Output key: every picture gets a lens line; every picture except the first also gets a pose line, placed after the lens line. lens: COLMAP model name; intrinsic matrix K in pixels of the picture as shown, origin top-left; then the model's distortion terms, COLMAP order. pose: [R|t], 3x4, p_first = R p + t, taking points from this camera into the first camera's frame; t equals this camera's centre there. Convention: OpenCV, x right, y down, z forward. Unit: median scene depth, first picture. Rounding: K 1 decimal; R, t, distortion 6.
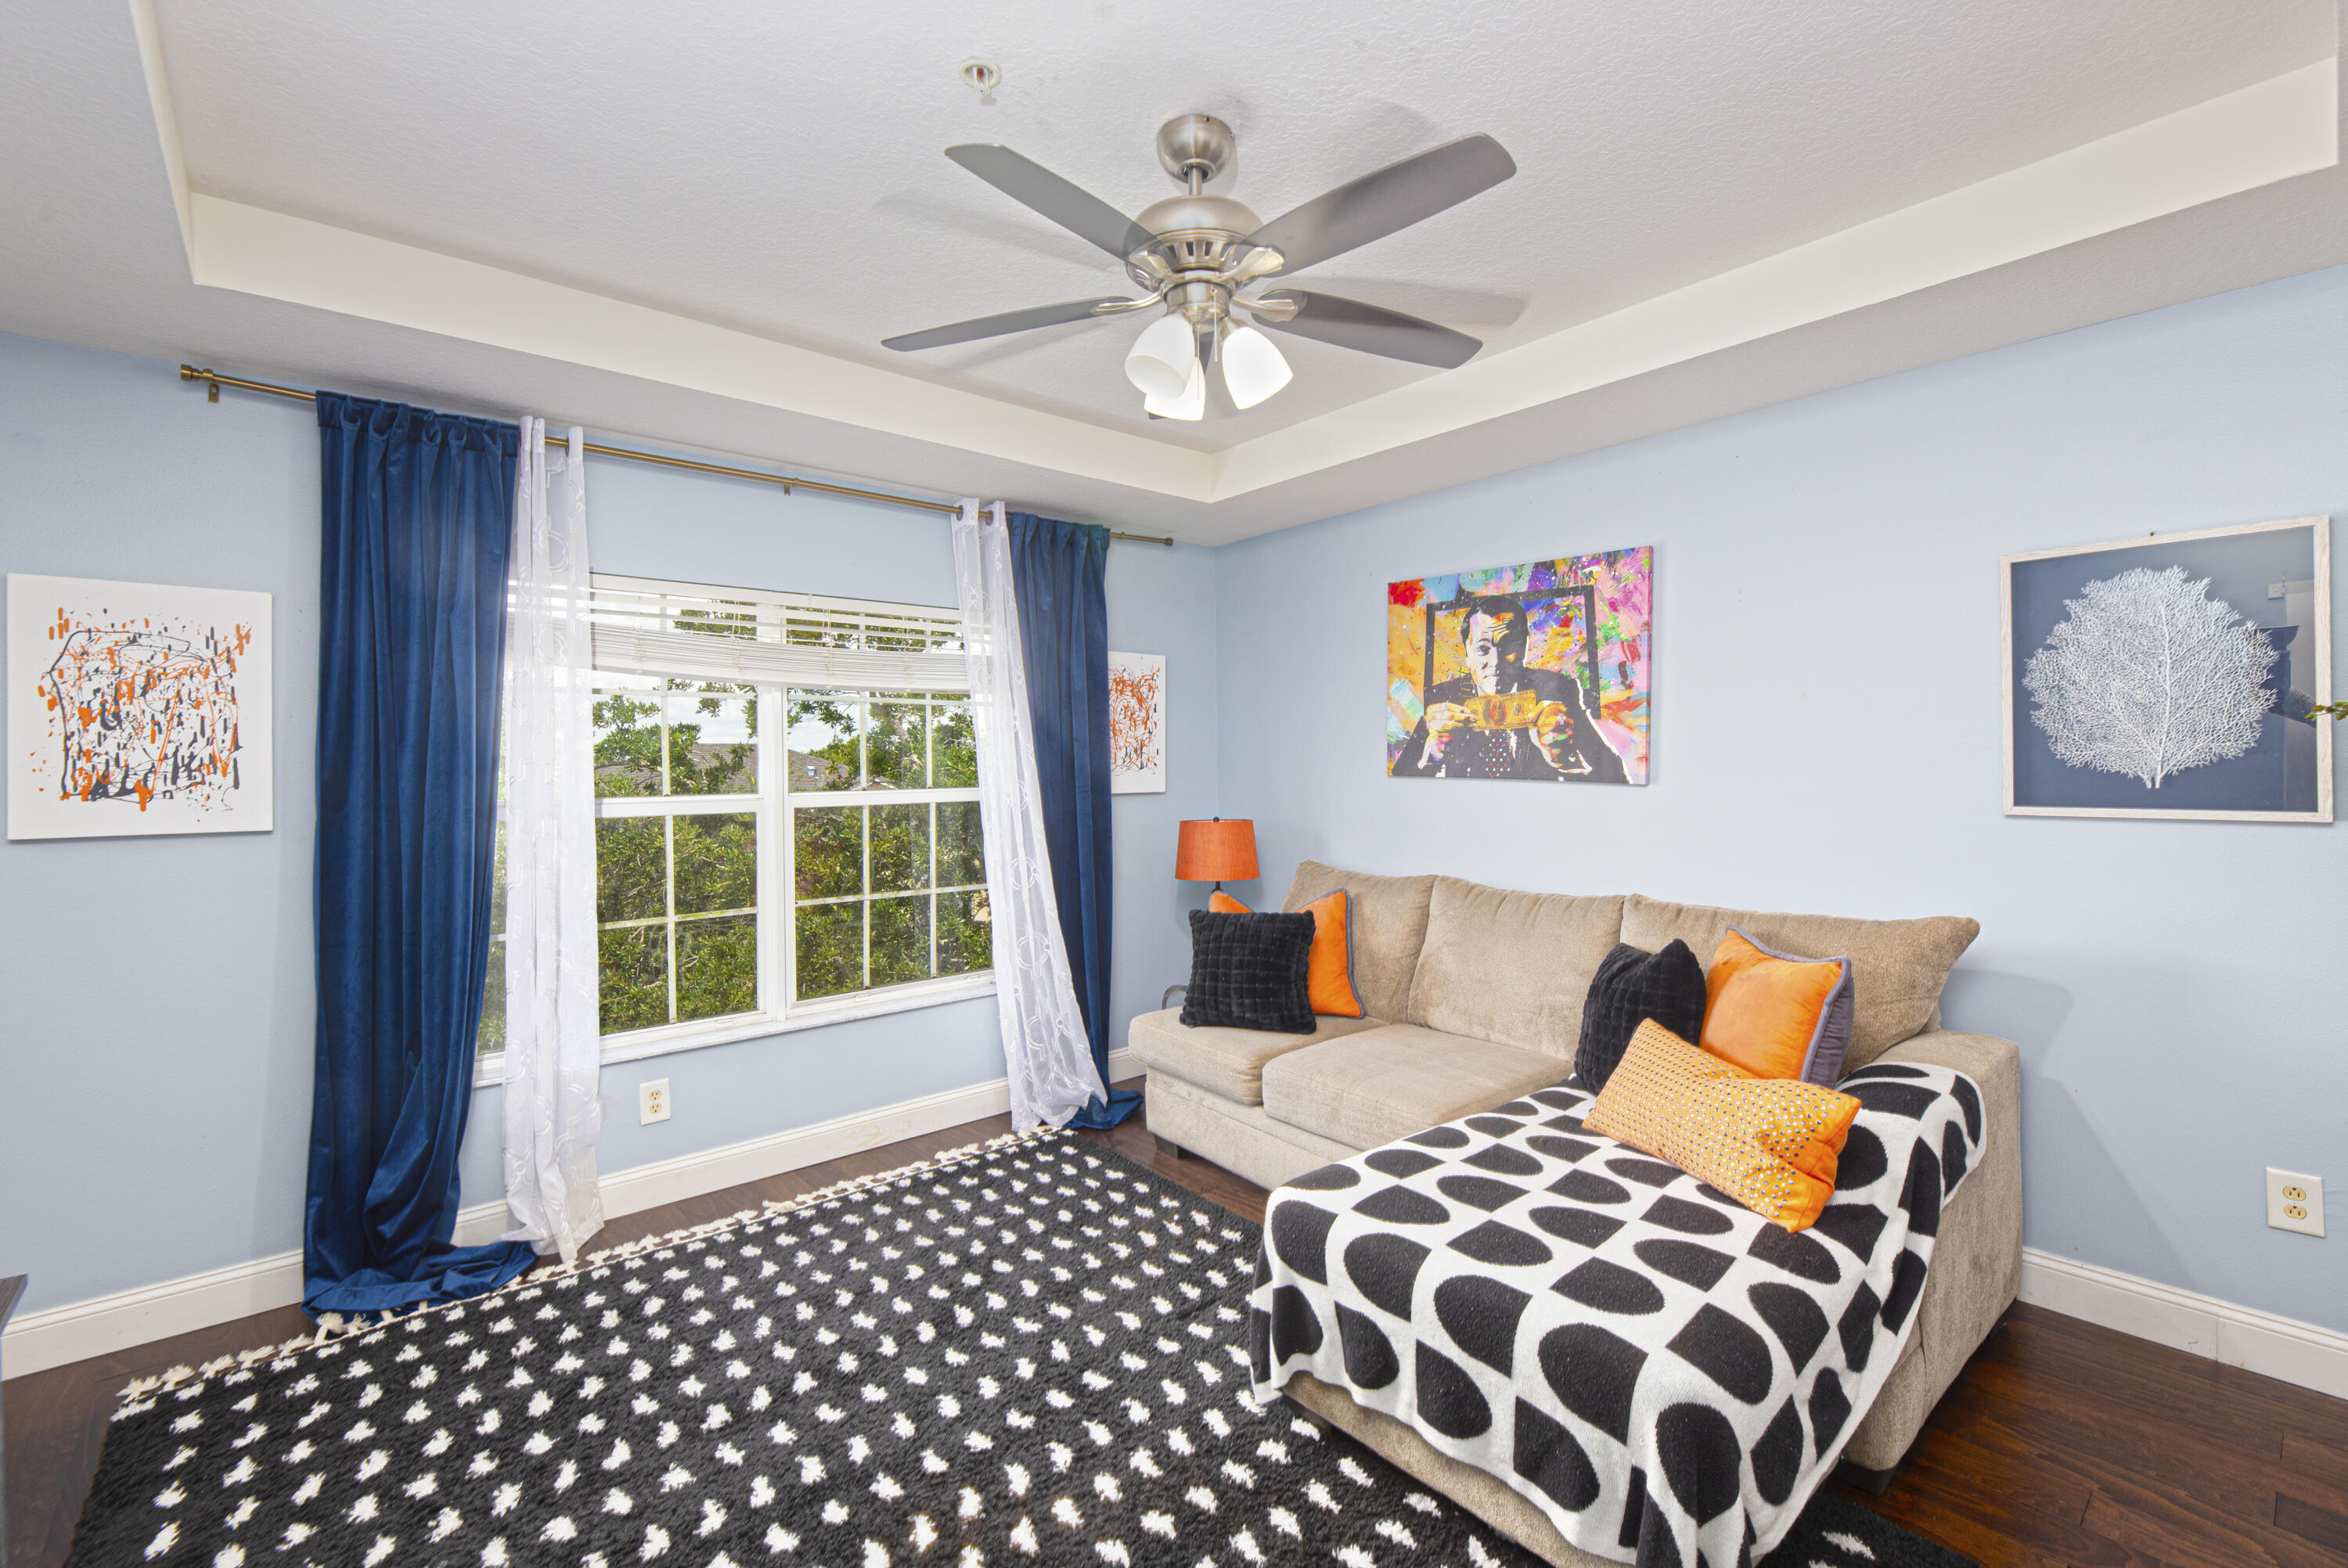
lens RADIAL K [[1026.9, 0, 1172.3], [0, 1026.9, 764.2], [0, 0, 1]] dist [-0.002588, -0.001019]
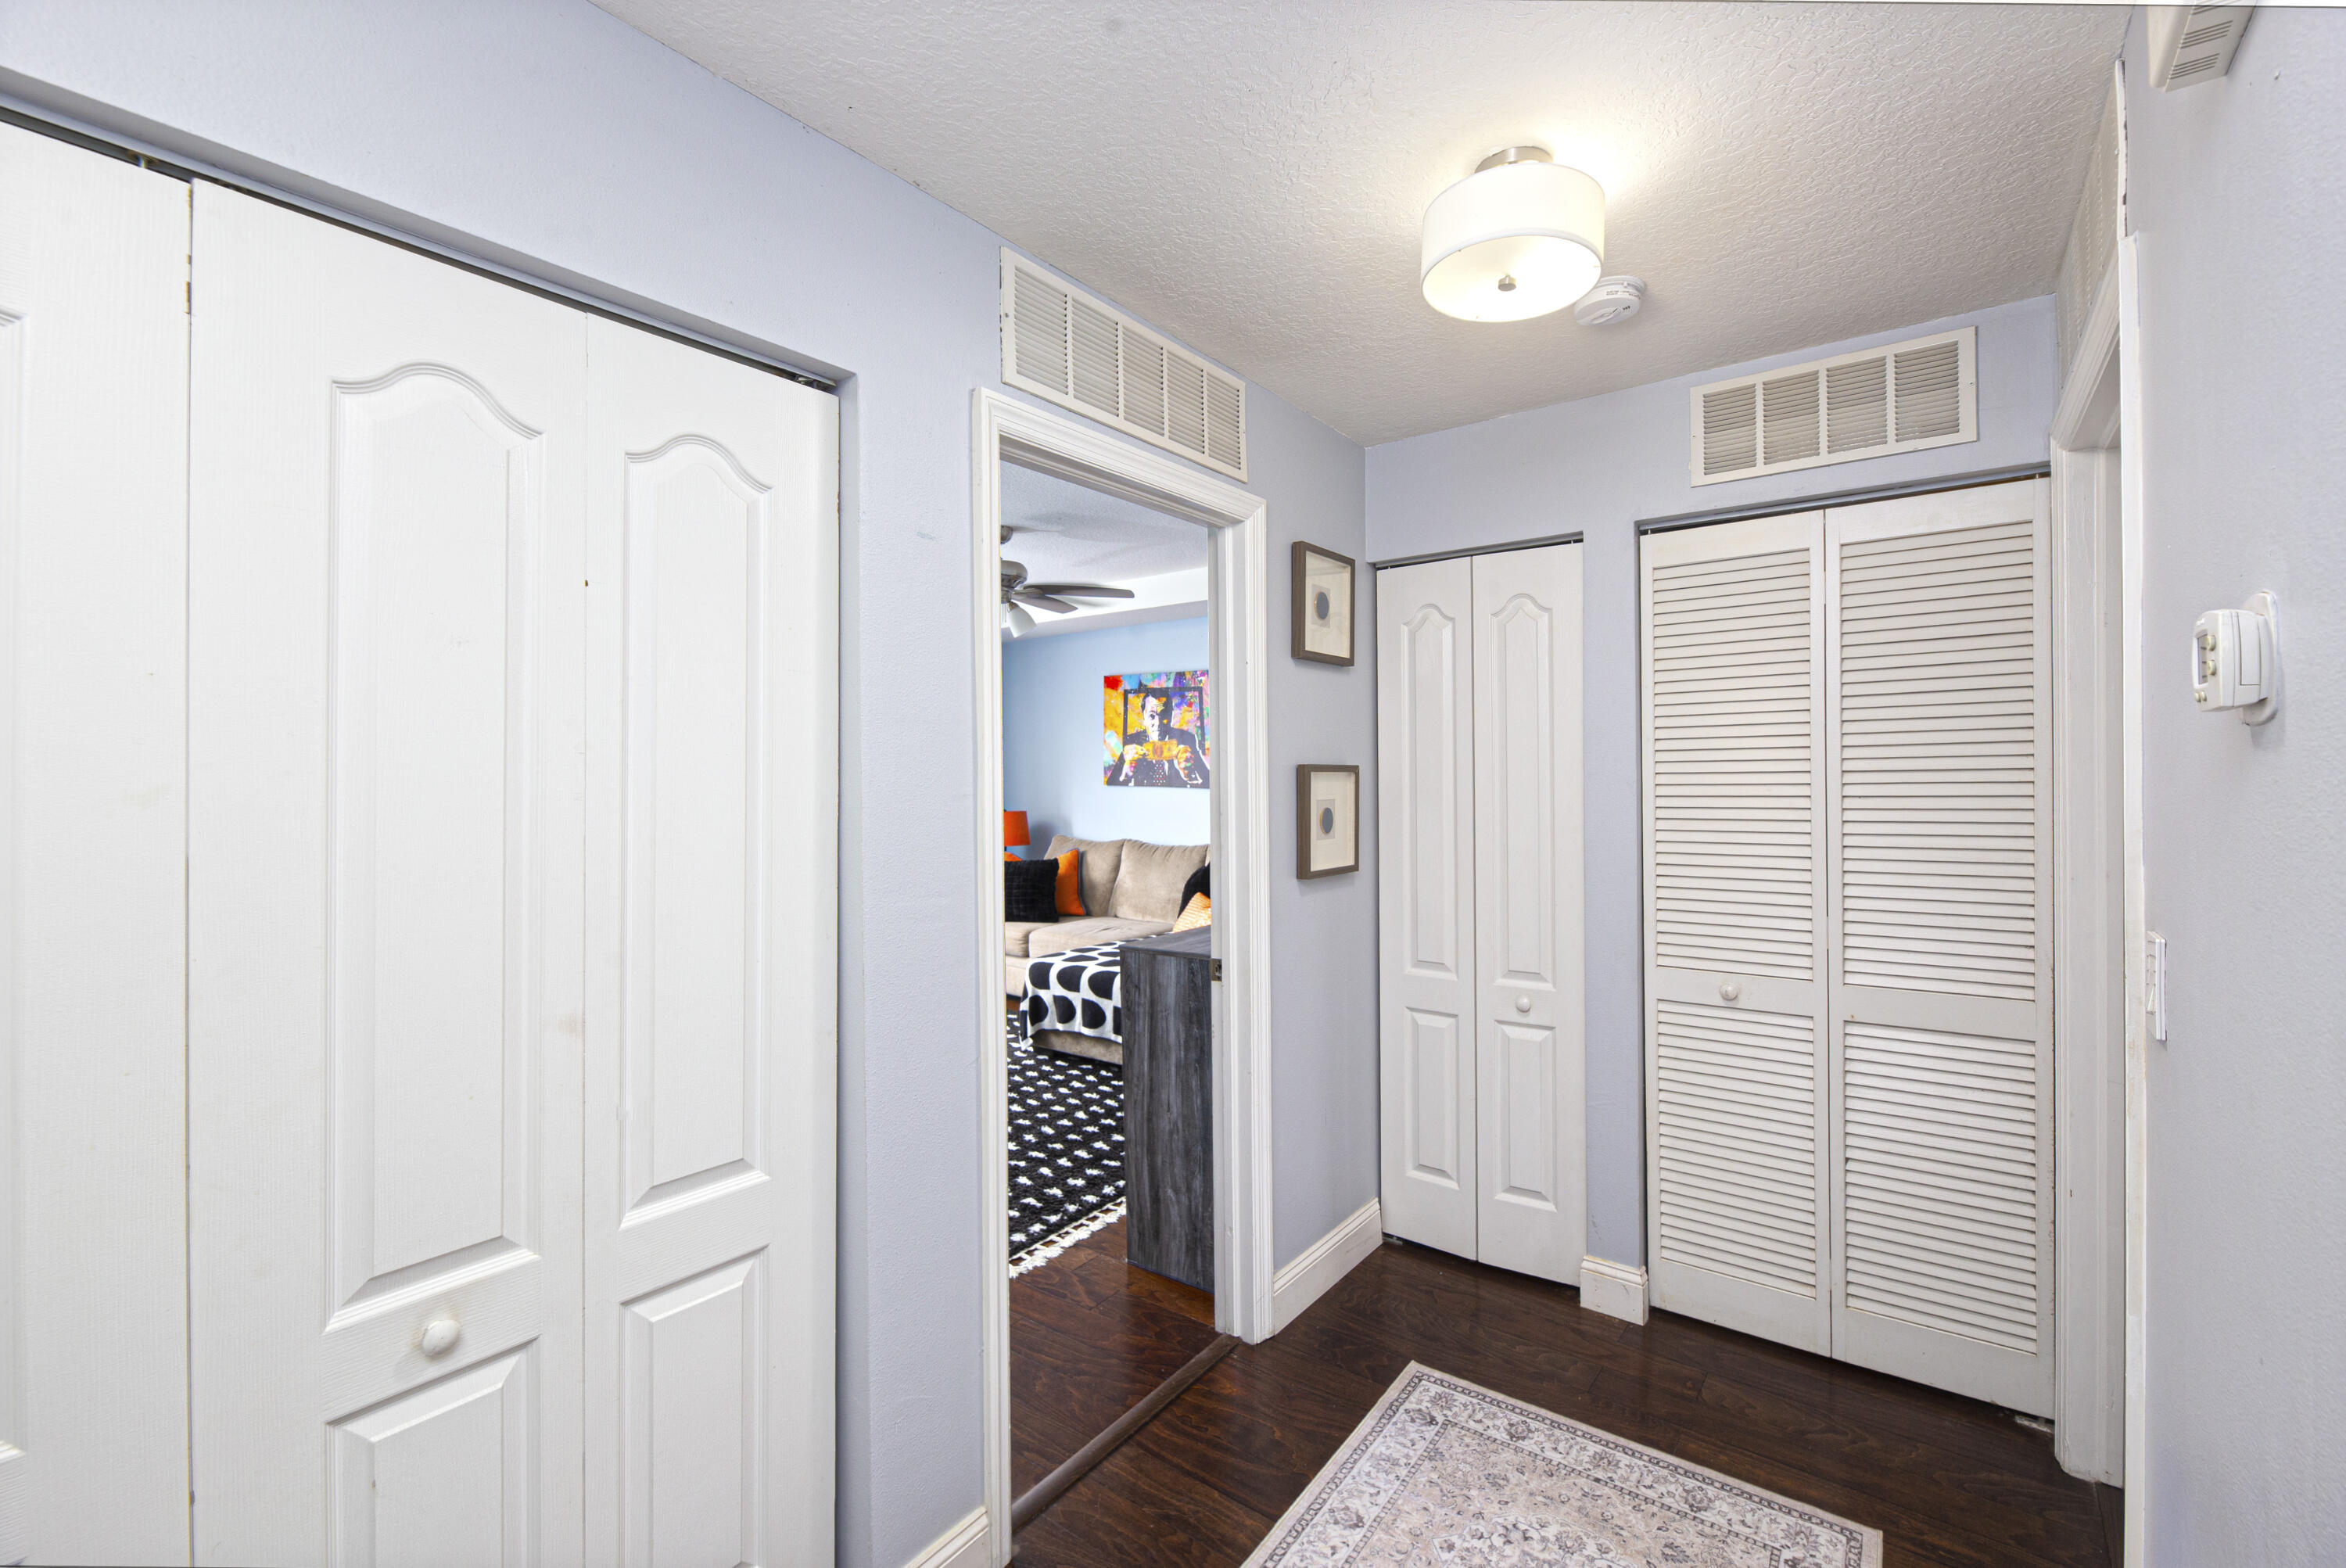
lens RADIAL K [[1010.1, 0, 1174.8], [0, 1010.1, 773.9], [0, 0, 1]] dist [-0.001400, -0.000338]
pose [[0.978635, -0.000498, 0.205605, -0.034141], [0.000733, 0.999999, -0.001066, -0.007335], [-0.205604, 0.001194, 0.978635, -0.882326]]
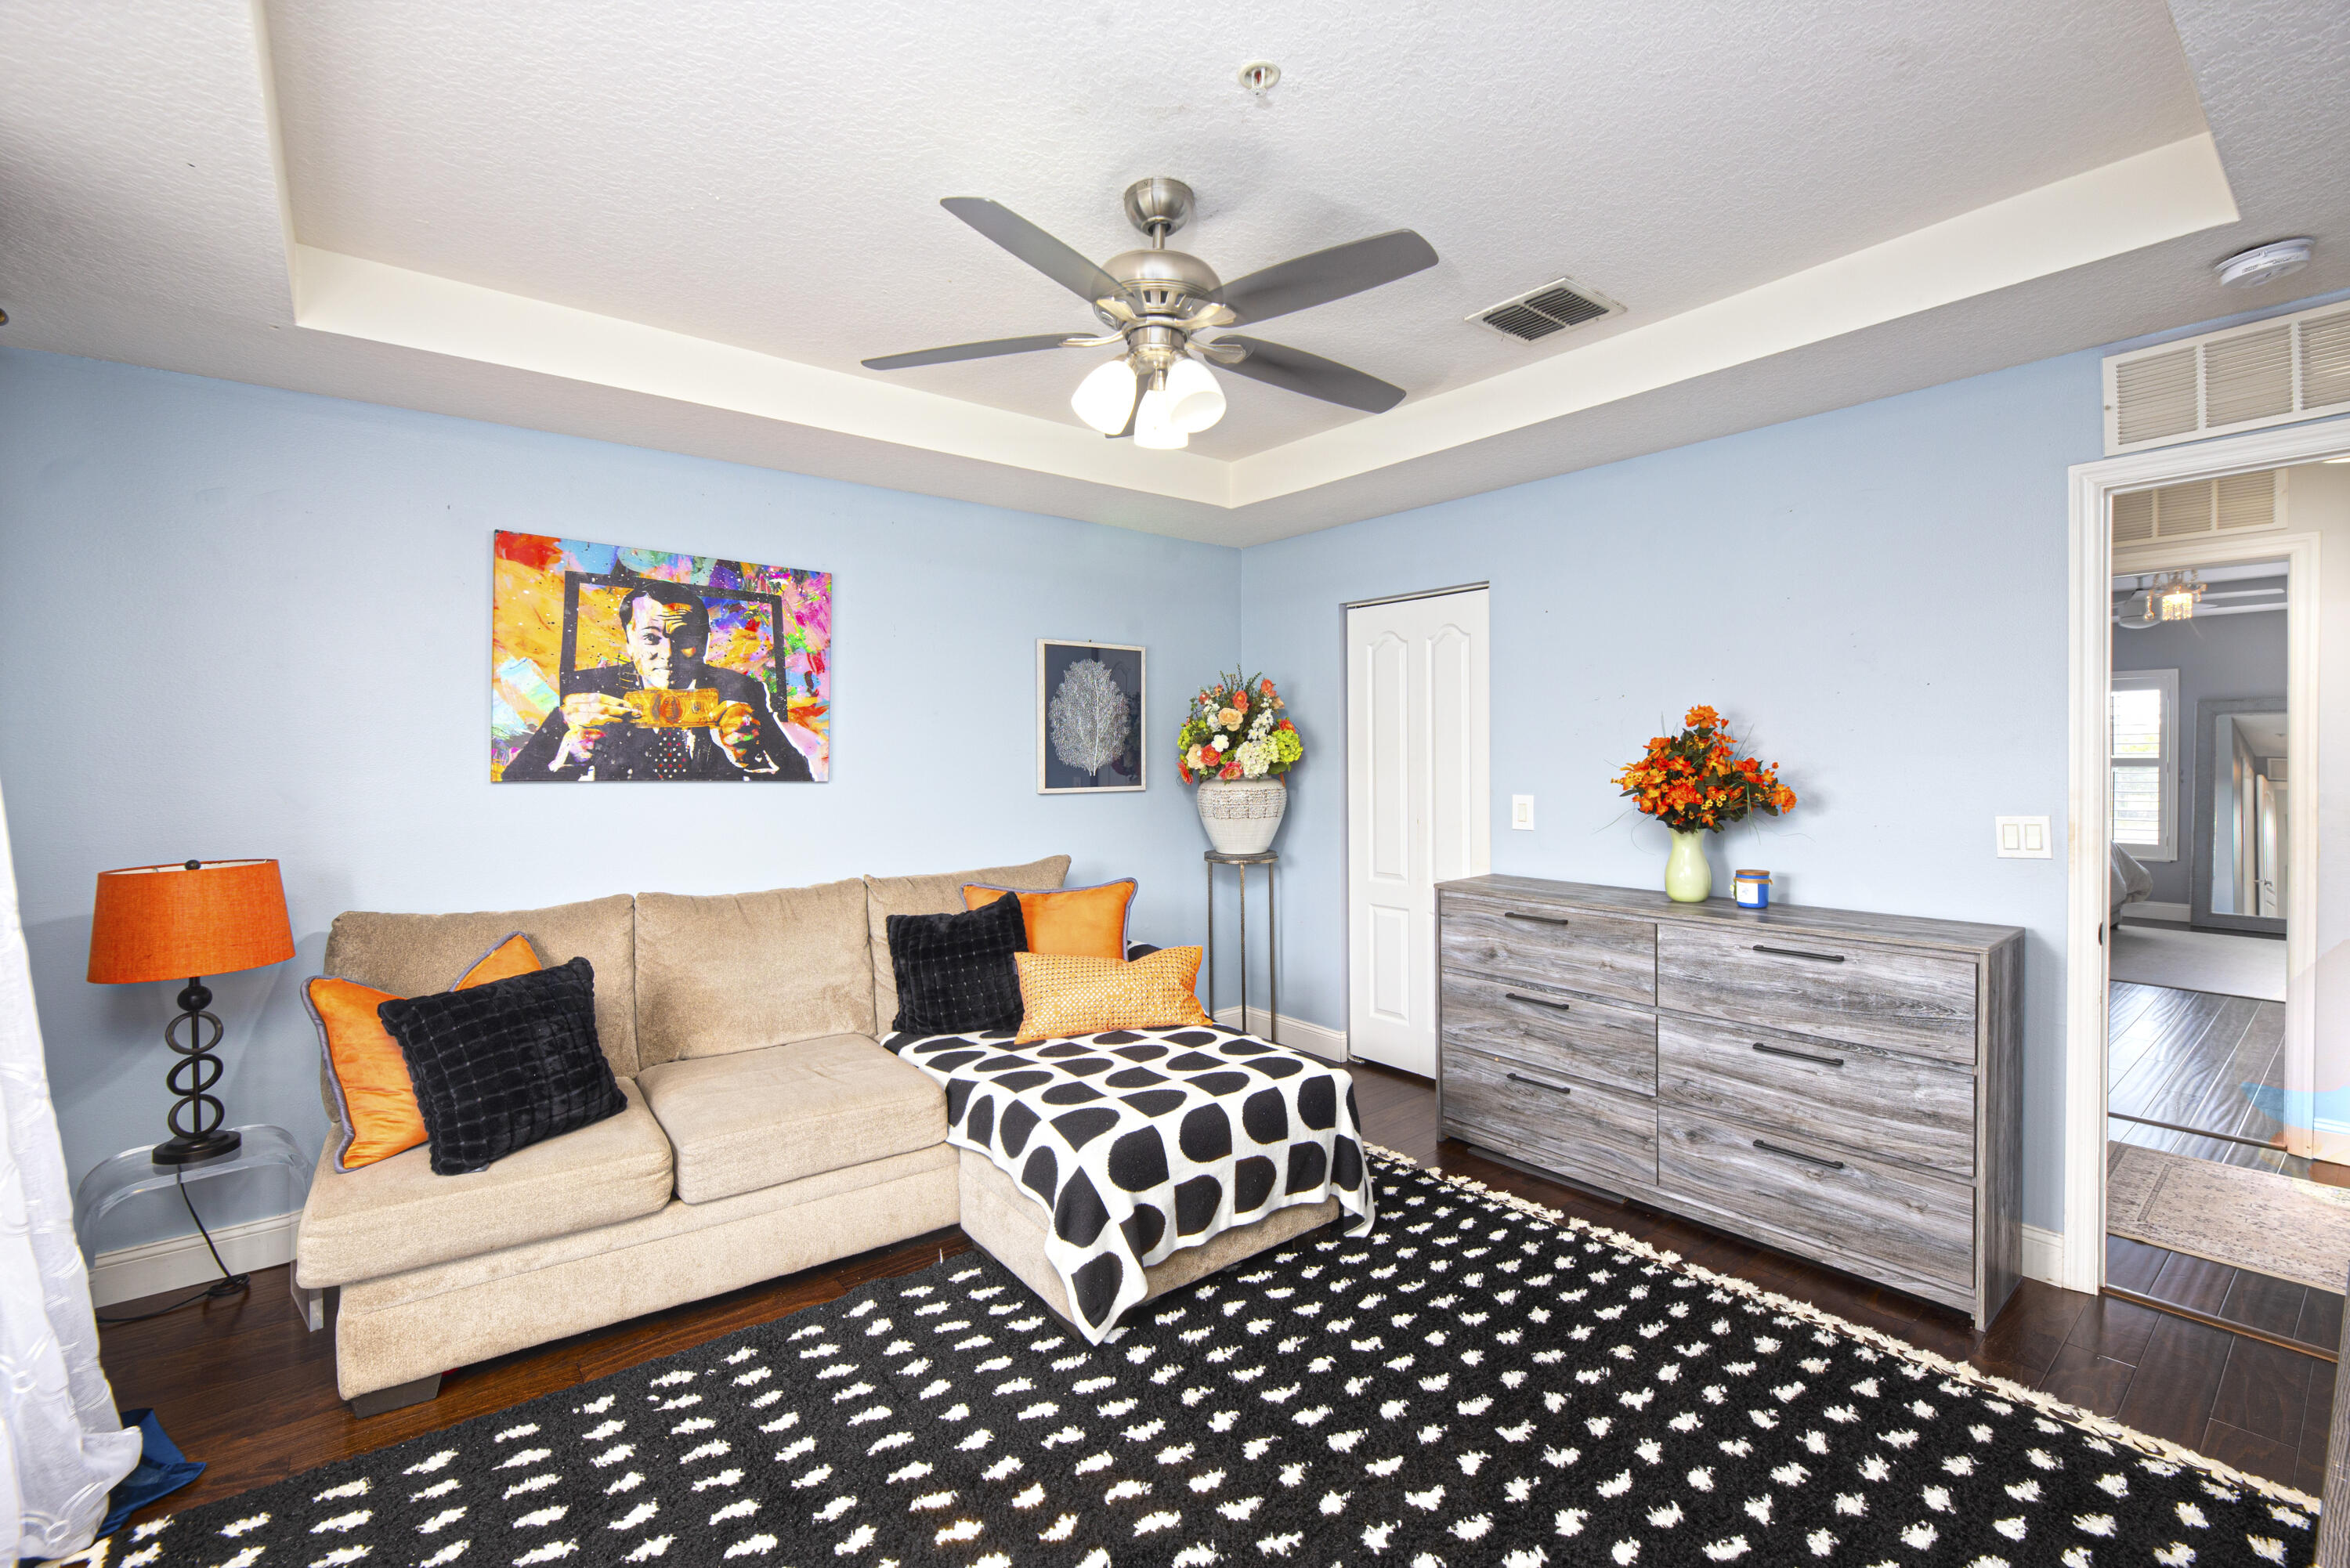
lens RADIAL K [[1000.2, 0, 1189.6], [0, 1000.2, 765.2], [0, 0, 1]] dist [0.000783, -0.000456]
pose [[0.024335, -0.002418, 0.999701, -0.637797], [0.009466, 0.999953, 0.002188, 0.003091], [-0.999659, 0.009410, 0.024357, 0.566923]]
